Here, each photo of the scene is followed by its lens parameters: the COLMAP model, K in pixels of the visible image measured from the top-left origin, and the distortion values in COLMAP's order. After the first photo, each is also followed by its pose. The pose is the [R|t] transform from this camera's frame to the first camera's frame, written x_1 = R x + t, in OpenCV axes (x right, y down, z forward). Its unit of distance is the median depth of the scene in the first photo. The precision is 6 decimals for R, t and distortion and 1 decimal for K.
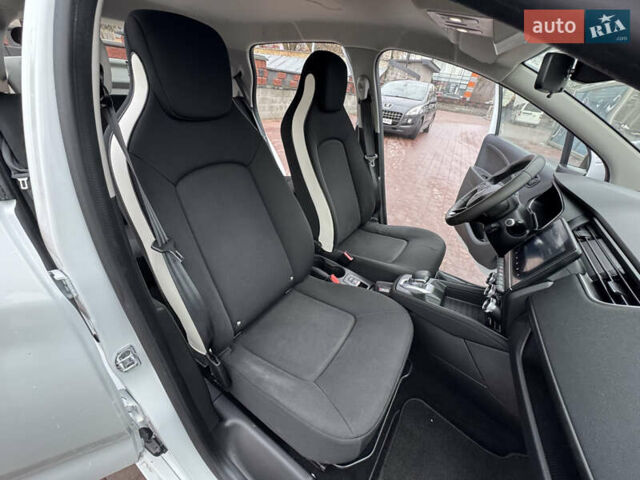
lens RADIAL K [[259.4, 0, 320.0], [0, 259.4, 240.0], [0, 0, 1]] dist [0.008889, -0.003963]
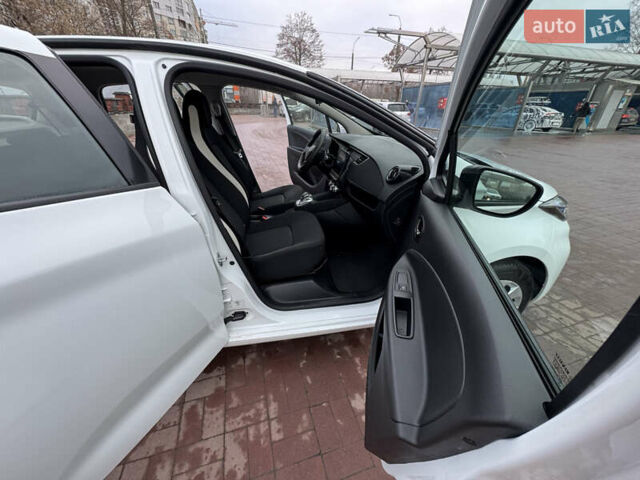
lens RADIAL K [[259.4, 0, 320.0], [0, 259.4, 240.0], [0, 0, 1]] dist [0.008889, -0.003963]
pose [[0.734201, -0.416197, 0.536404, -0.640751], [0.426466, 0.897465, 0.112622, 0.234001], [-0.528277, 0.146071, 0.836413, -0.595530]]
